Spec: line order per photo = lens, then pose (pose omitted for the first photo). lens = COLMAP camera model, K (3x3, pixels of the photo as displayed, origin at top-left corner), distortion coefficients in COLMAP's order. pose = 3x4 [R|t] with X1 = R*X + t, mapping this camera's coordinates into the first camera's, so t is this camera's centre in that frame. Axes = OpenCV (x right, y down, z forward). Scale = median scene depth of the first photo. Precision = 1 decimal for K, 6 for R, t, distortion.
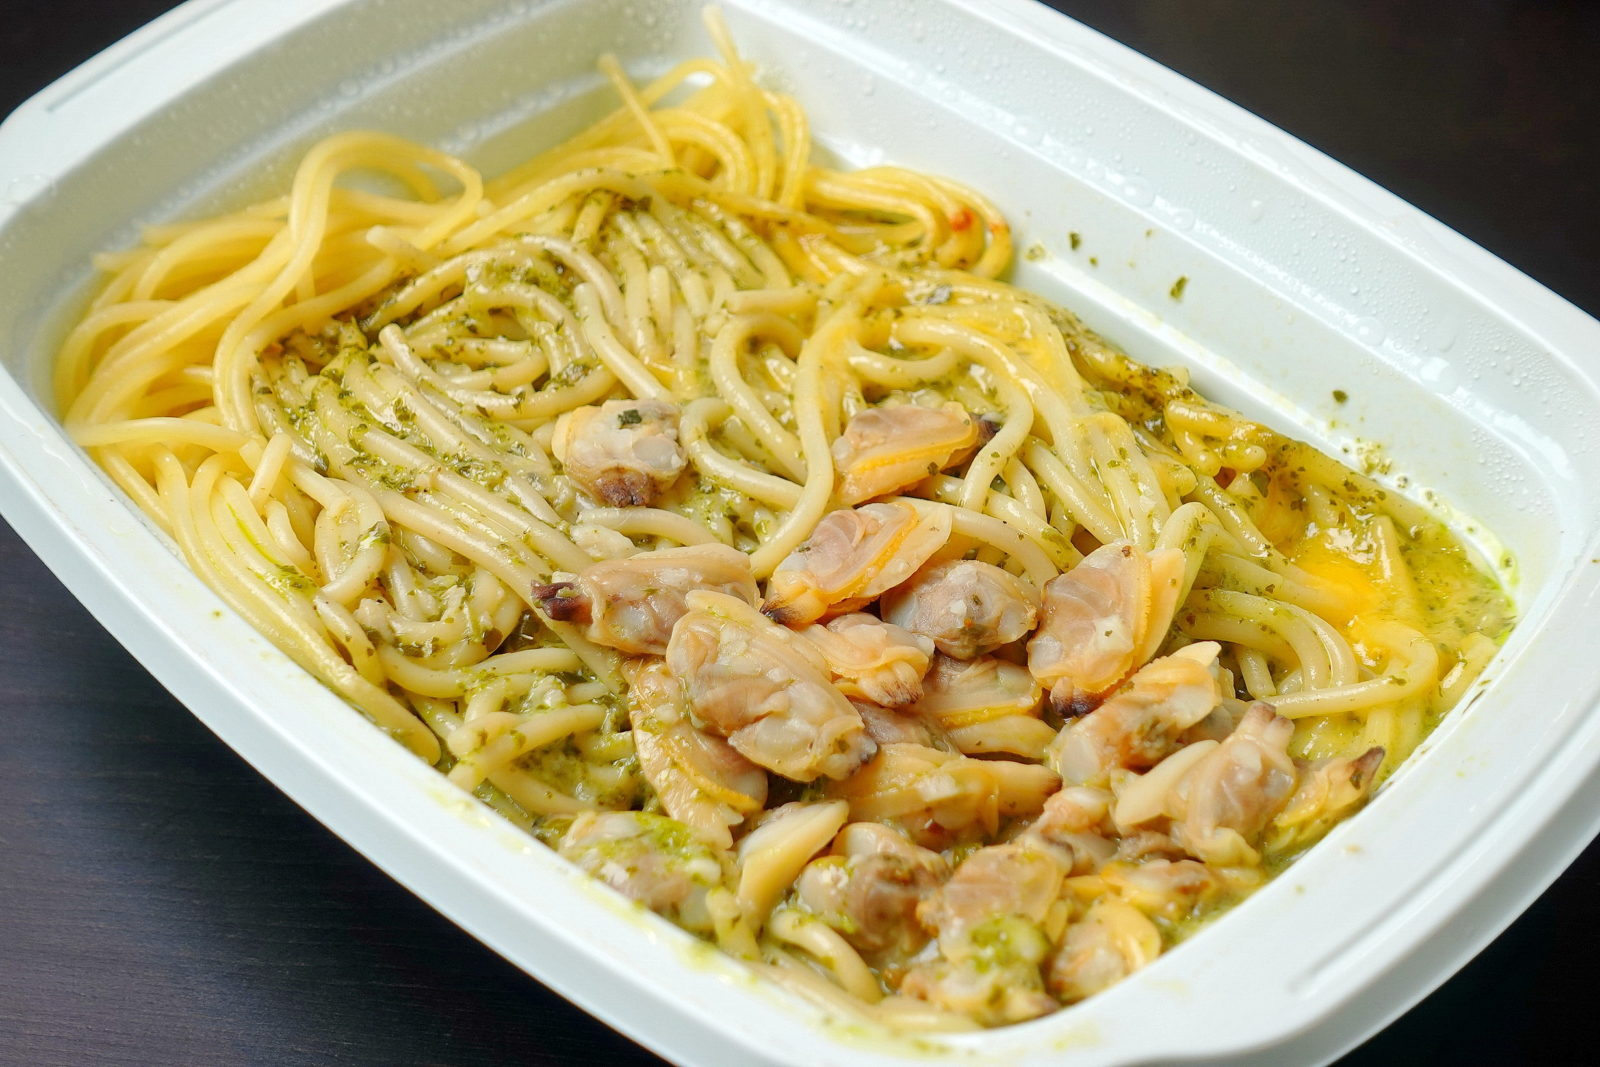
lens RADIAL K [[2737.7, 0, 798.7], [0, 2737.7, 471.5], [0, 0, 1]] dist [-0.216599, -0.021212]
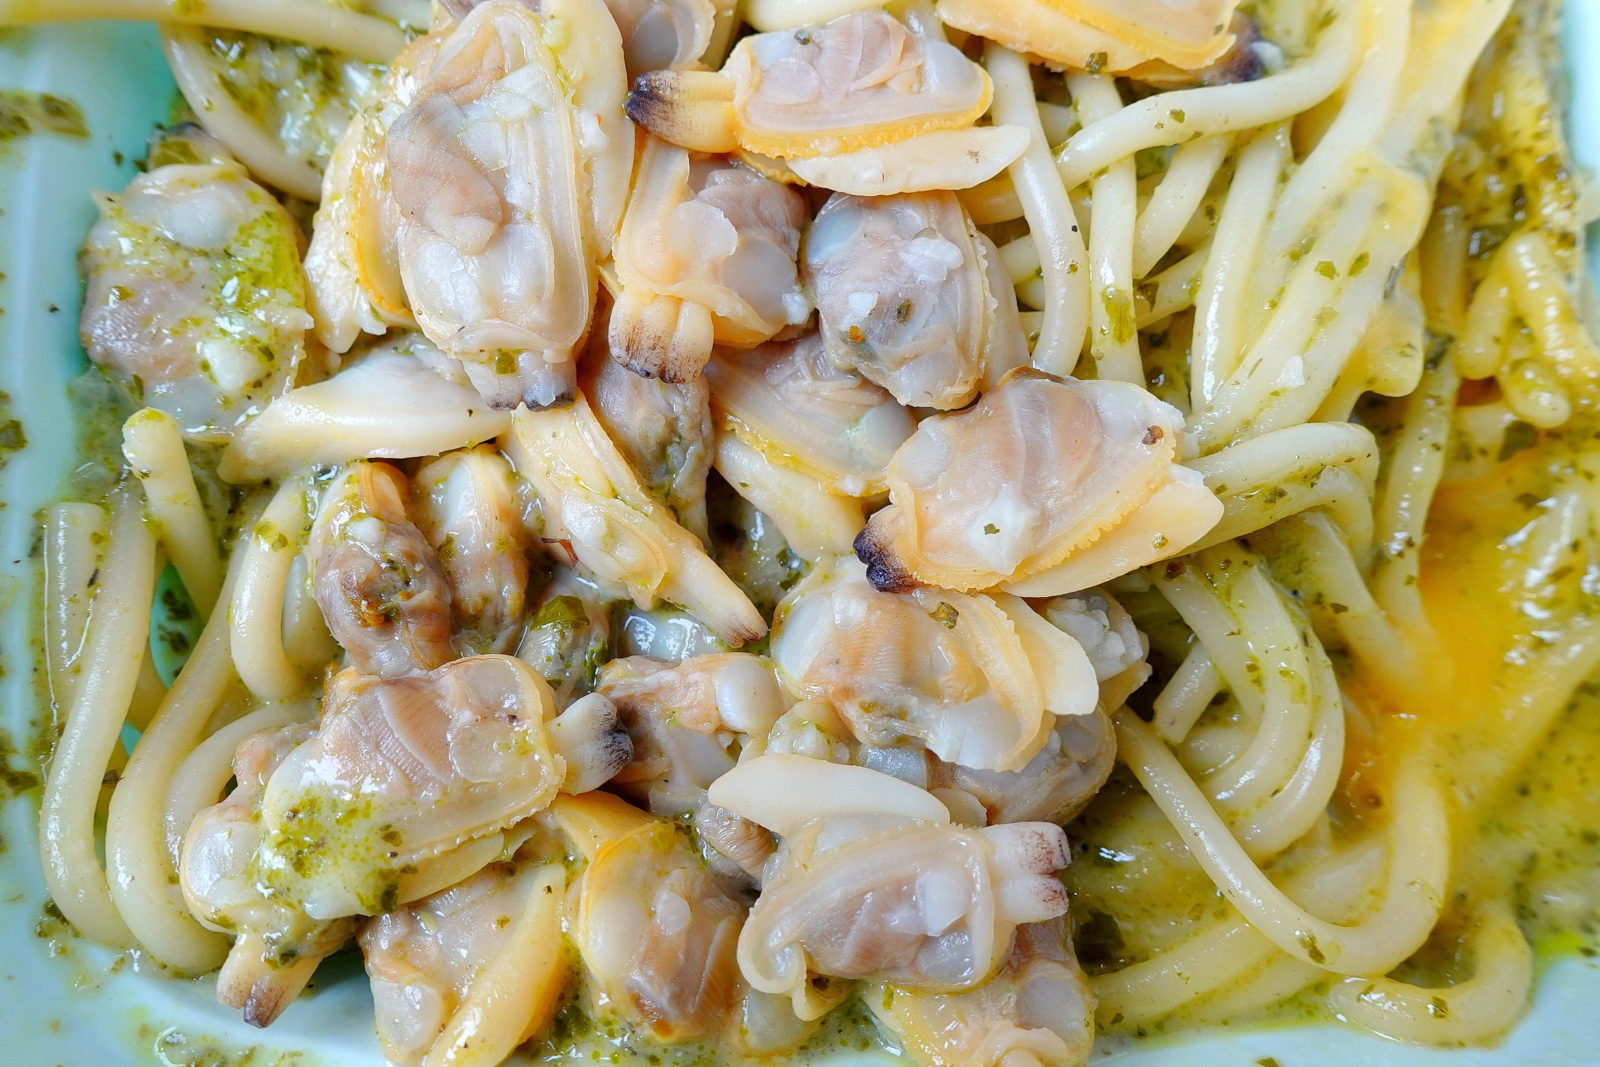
lens RADIAL K [[1058.6, 0, 808.9], [0, 1058.6, 533.1], [0, 0, 1]] dist [0.010524, -0.002989]
pose [[0.693520, 0.713384, -0.100561, 0.109000], [-0.511159, 0.585608, 0.629111, -0.058017], [0.507687, -0.384898, 0.770783, 0.805078]]
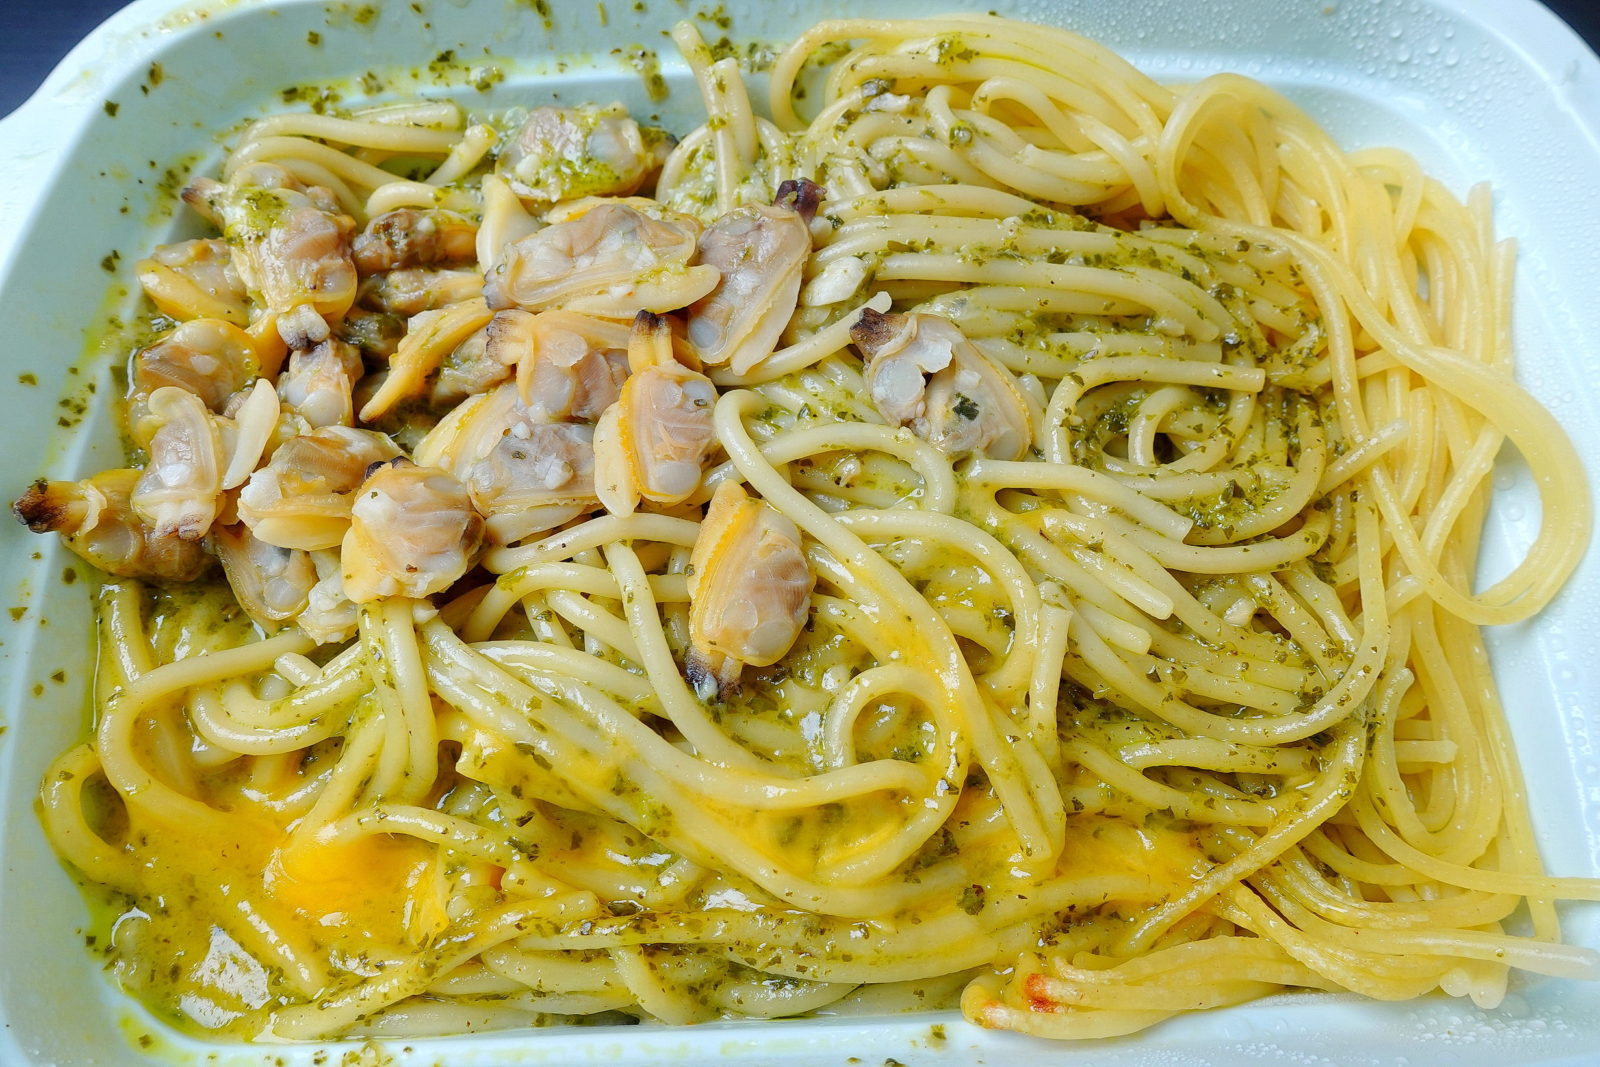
lens RADIAL K [[1058.6, 0, 808.9], [0, 1058.6, 533.1], [0, 0, 1]] dist [0.010524, -0.002989]
pose [[-0.687543, 0.662892, -0.296411, 0.127248], [-0.501062, -0.137655, 0.854393, -0.345195], [0.525568, 0.735952, 0.426793, 0.921819]]
